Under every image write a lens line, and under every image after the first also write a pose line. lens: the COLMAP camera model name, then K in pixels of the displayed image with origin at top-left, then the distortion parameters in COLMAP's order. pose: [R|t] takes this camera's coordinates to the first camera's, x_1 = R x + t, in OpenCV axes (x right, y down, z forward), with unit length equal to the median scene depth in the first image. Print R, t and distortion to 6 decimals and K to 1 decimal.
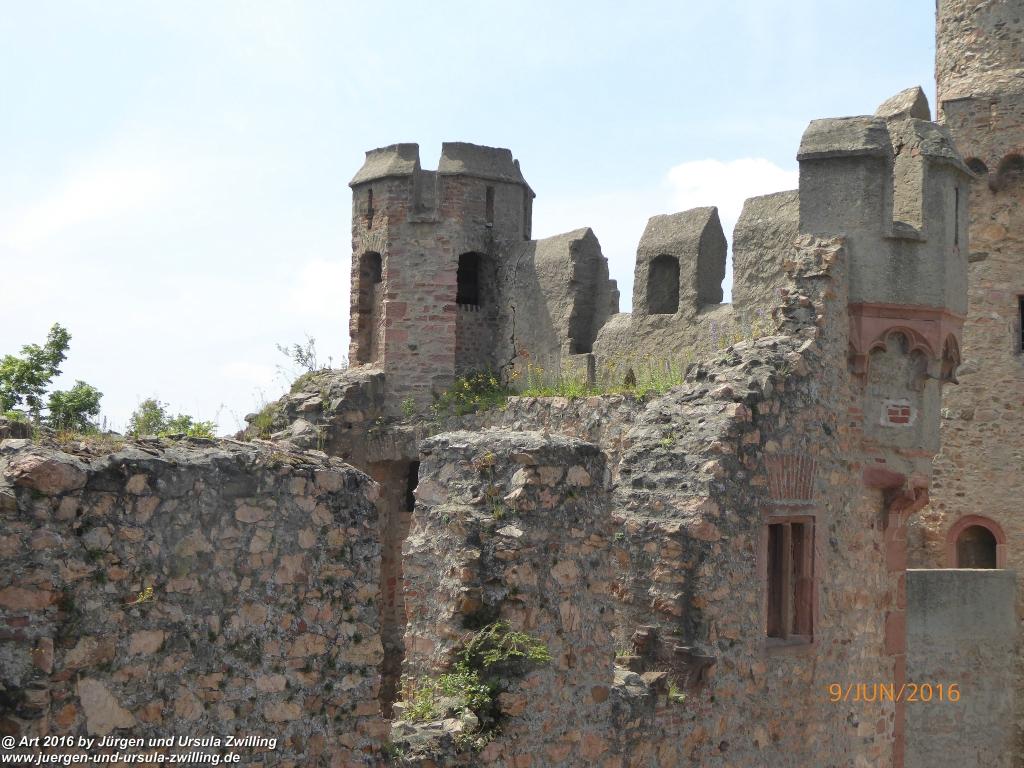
lens RADIAL K [[1643.1, 0, 521.5], [0, 1643.1, 368.1], [0, 0, 1]] dist [0.072304, -0.147793]
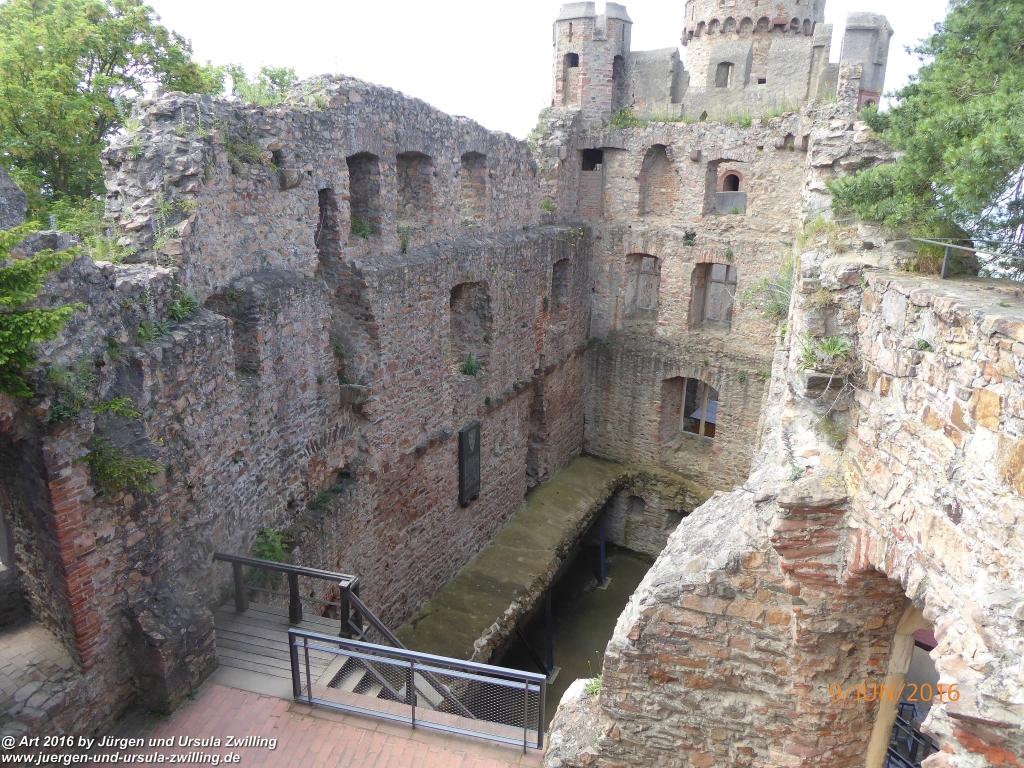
lens RADIAL K [[728.7, 0, 512.0], [0, 728.7, 384.0], [0, 0, 1]] dist [-0.025087, -0.004335]
pose [[0.959746, -0.086111, 0.267343, -0.925757], [-0.017170, 0.932075, 0.361859, -0.009801], [-0.280343, -0.351883, 0.893077, -0.066193]]
